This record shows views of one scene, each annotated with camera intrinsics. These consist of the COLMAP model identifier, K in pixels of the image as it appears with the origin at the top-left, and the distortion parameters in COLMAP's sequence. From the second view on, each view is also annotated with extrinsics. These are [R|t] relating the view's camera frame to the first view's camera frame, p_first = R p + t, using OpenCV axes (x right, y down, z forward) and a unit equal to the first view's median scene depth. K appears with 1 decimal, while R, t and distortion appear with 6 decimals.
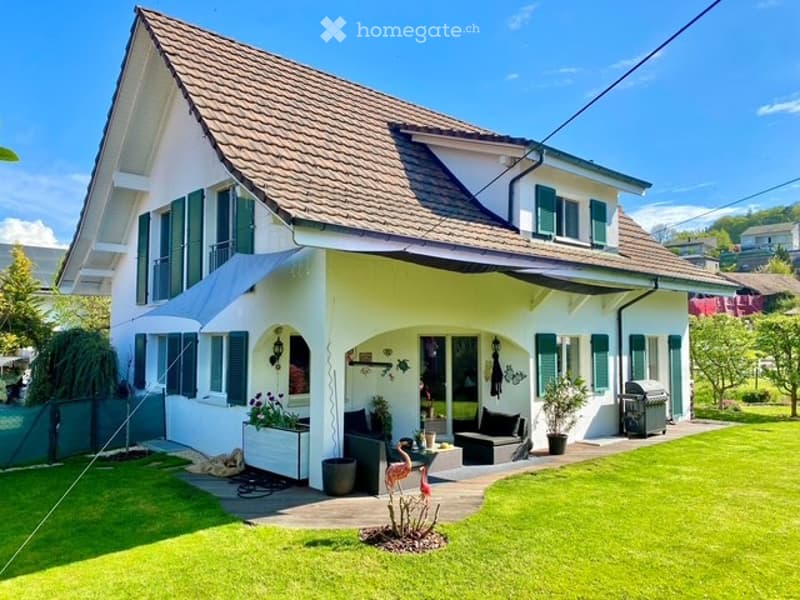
lens RADIAL K [[604.6, 0, 396.2], [0, 604.6, 303.2], [0, 0, 1]] dist [0.009392, -0.008173]
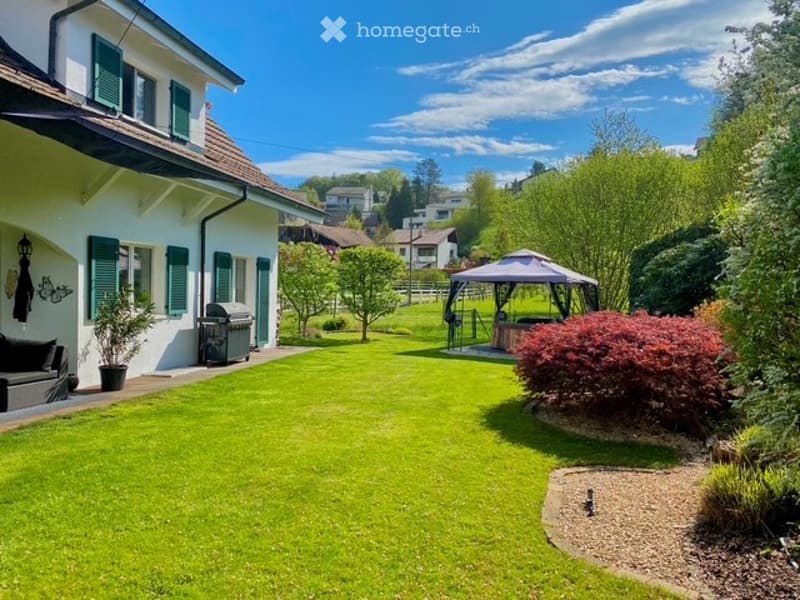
lens RADIAL K [[604.6, 0, 399.4], [0, 604.6, 296.9], [0, 0, 1]] dist [0.009392, -0.008173]
pose [[0.800083, 0.005007, 0.599869, 0.089851], [-0.051543, 0.996841, 0.060427, 0.061427], [-0.597671, -0.079266, 0.797813, 0.164118]]
